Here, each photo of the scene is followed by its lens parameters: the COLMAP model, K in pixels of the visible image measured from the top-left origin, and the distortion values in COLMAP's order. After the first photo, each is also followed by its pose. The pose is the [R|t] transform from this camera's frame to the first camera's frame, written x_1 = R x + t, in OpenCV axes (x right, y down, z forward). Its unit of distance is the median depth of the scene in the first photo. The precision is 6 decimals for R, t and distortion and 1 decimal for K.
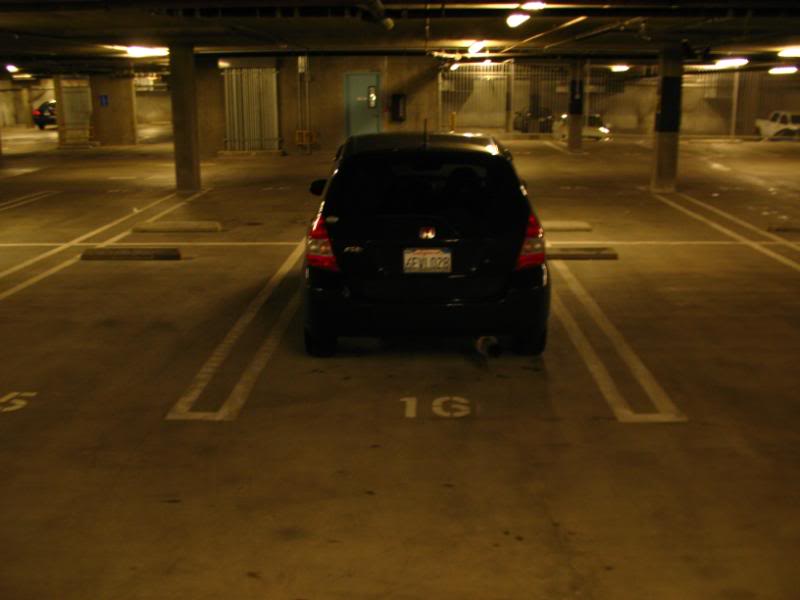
lens RADIAL K [[829.4, 0, 400.1], [0, 829.4, 296.6], [0, 0, 1]] dist [-0.101746, 0.000000]
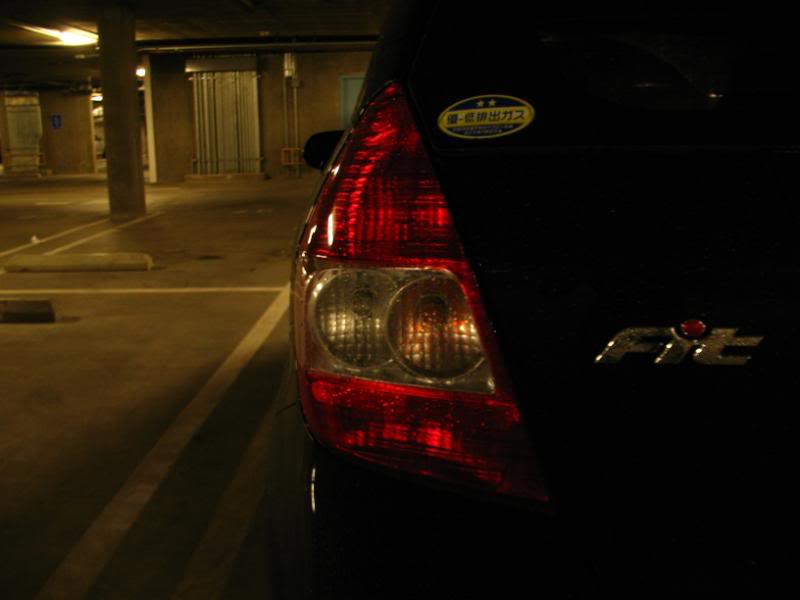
lens RADIAL K [[829.4, 0, 398.0], [0, 829.4, 301.8], [0, 0, 1]] dist [-0.101746, 0.000000]
pose [[0.999895, -0.010061, 0.010430, -0.022820], [0.010525, 0.998916, -0.045349, -0.013369], [-0.009963, 0.045454, 0.998917, 0.201633]]
